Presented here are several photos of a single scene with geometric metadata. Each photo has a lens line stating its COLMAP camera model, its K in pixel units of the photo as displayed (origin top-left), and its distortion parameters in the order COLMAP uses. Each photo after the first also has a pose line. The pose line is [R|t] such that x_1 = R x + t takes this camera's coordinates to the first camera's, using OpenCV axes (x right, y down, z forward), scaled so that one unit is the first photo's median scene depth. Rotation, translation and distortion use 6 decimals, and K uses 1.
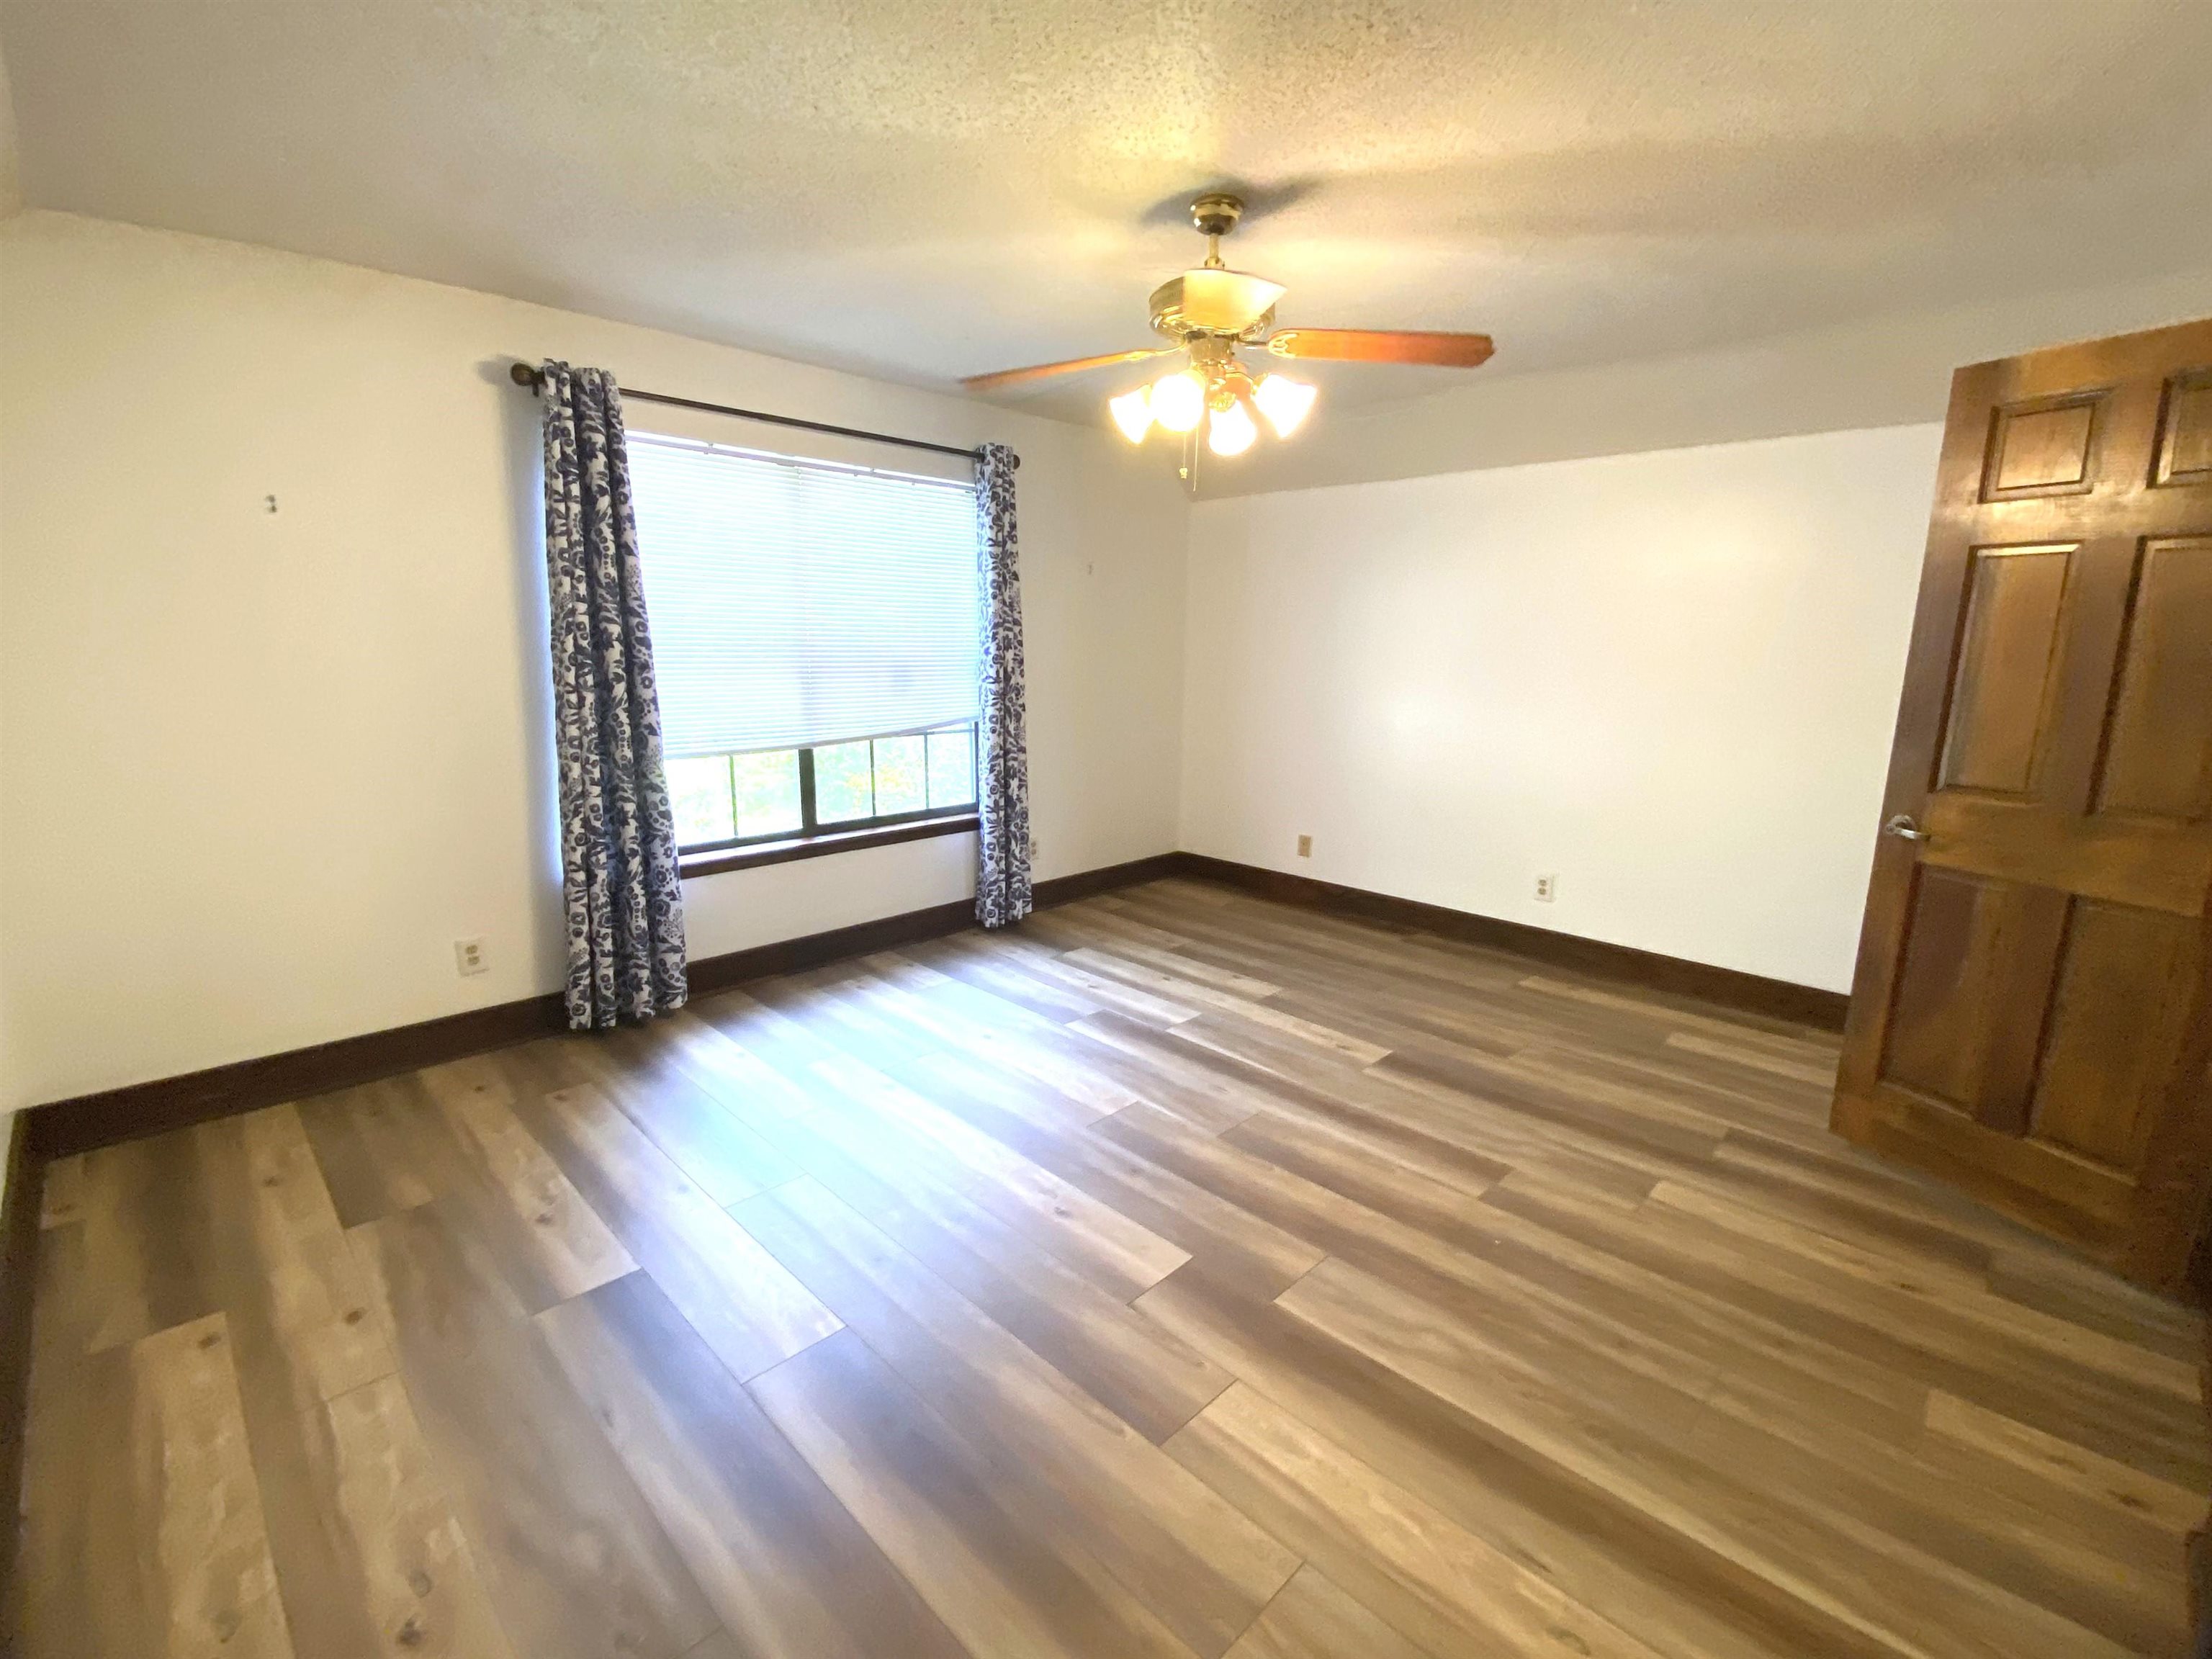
lens RADIAL K [[965.3, 0, 1106.0], [0, 965.3, 829.5], [0, 0, 1]] dist [0.018613, -0.013669]
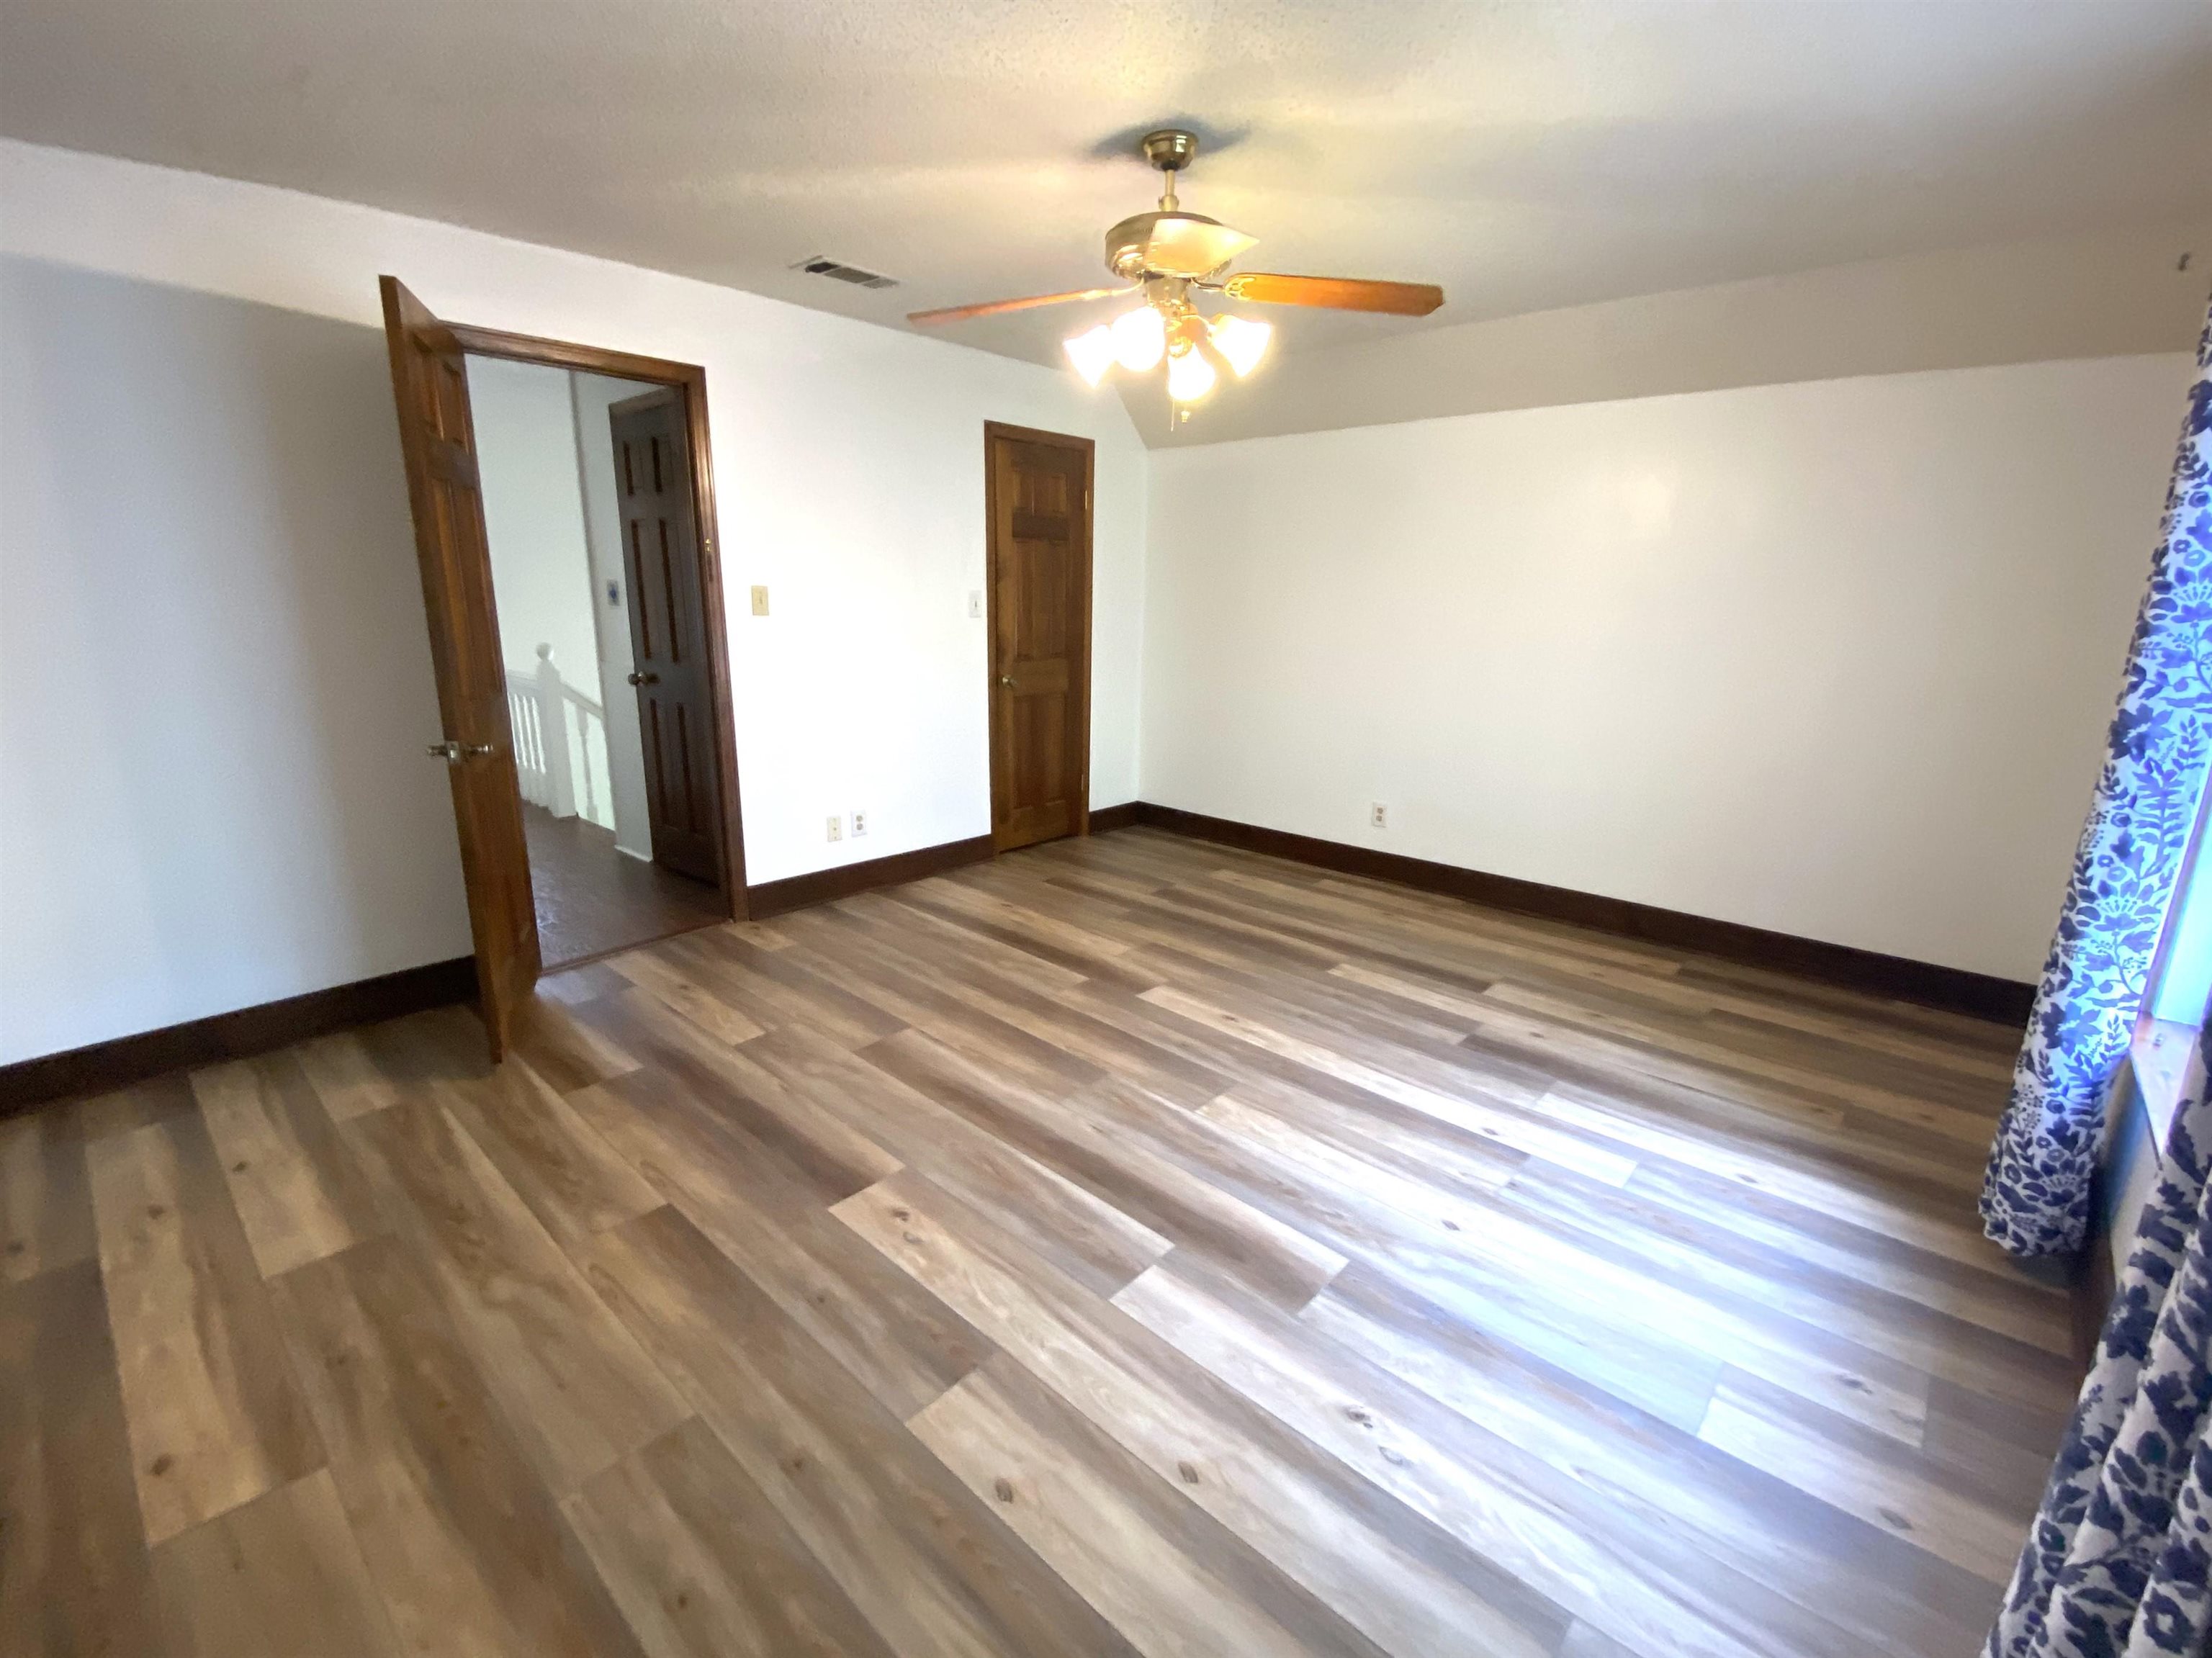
lens RADIAL K [[965.3, 0, 1106.0], [0, 965.3, 829.0], [0, 0, 1]] dist [0.018613, -0.013669]
pose [[-0.998598, -0.012760, -0.051378, 0.165588], [-0.033811, 0.900512, 0.433516, -0.344400], [0.040735, 0.434645, -0.899680, 1.711150]]
